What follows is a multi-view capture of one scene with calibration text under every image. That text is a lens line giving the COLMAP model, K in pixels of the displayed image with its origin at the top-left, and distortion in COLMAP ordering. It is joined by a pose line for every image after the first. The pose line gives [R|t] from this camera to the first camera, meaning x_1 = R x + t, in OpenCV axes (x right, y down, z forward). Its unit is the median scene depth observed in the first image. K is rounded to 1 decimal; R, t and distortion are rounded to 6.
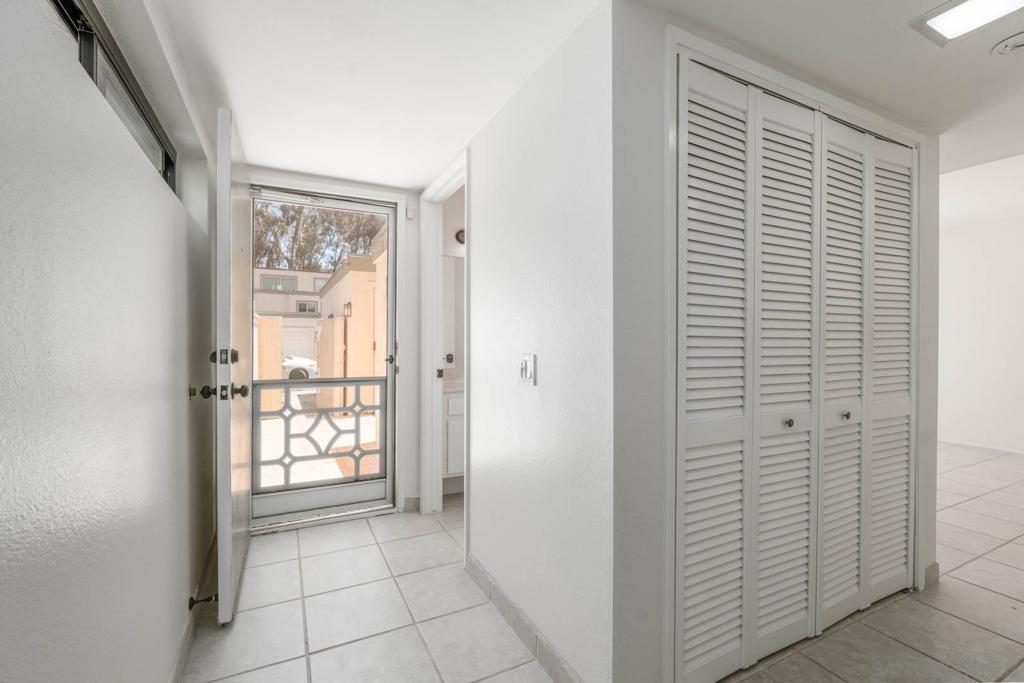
lens RADIAL K [[448.6, 0, 512.0], [0, 448.6, 341.5], [0, 0, 1]] dist [-0.009458, 0.000738]
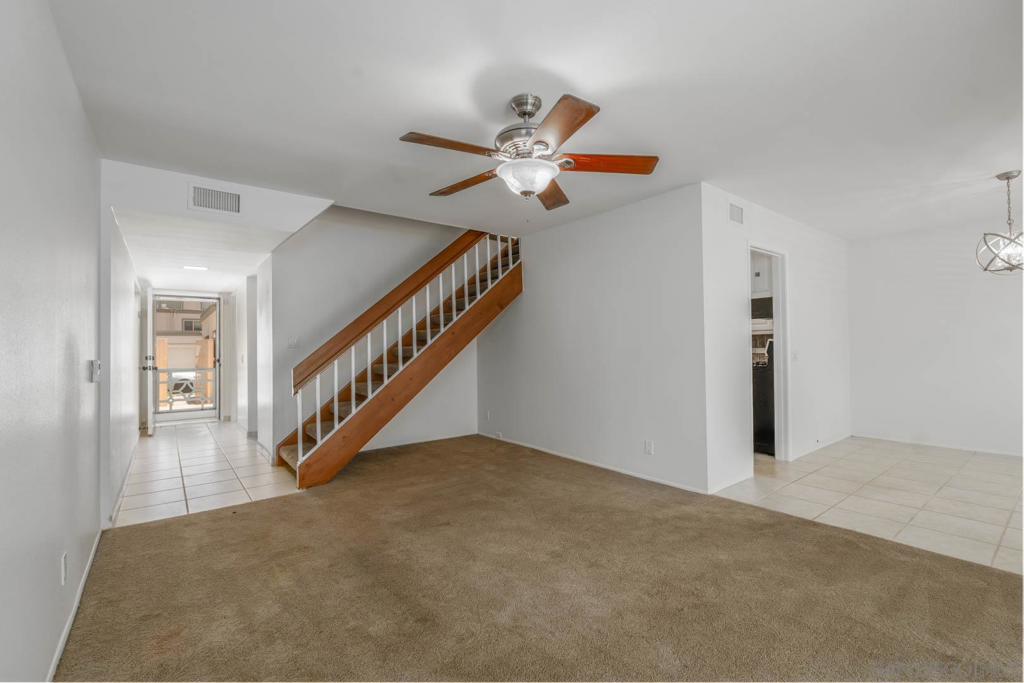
lens RADIAL K [[448.6, 0, 512.0], [0, 448.6, 341.5], [0, 0, 1]] dist [-0.009458, 0.000738]
pose [[0.982955, -0.016734, 0.183083, 0.894200], [0.021376, 0.999497, -0.023412, 0.028856], [-0.182600, 0.026926, 0.982819, -1.756667]]
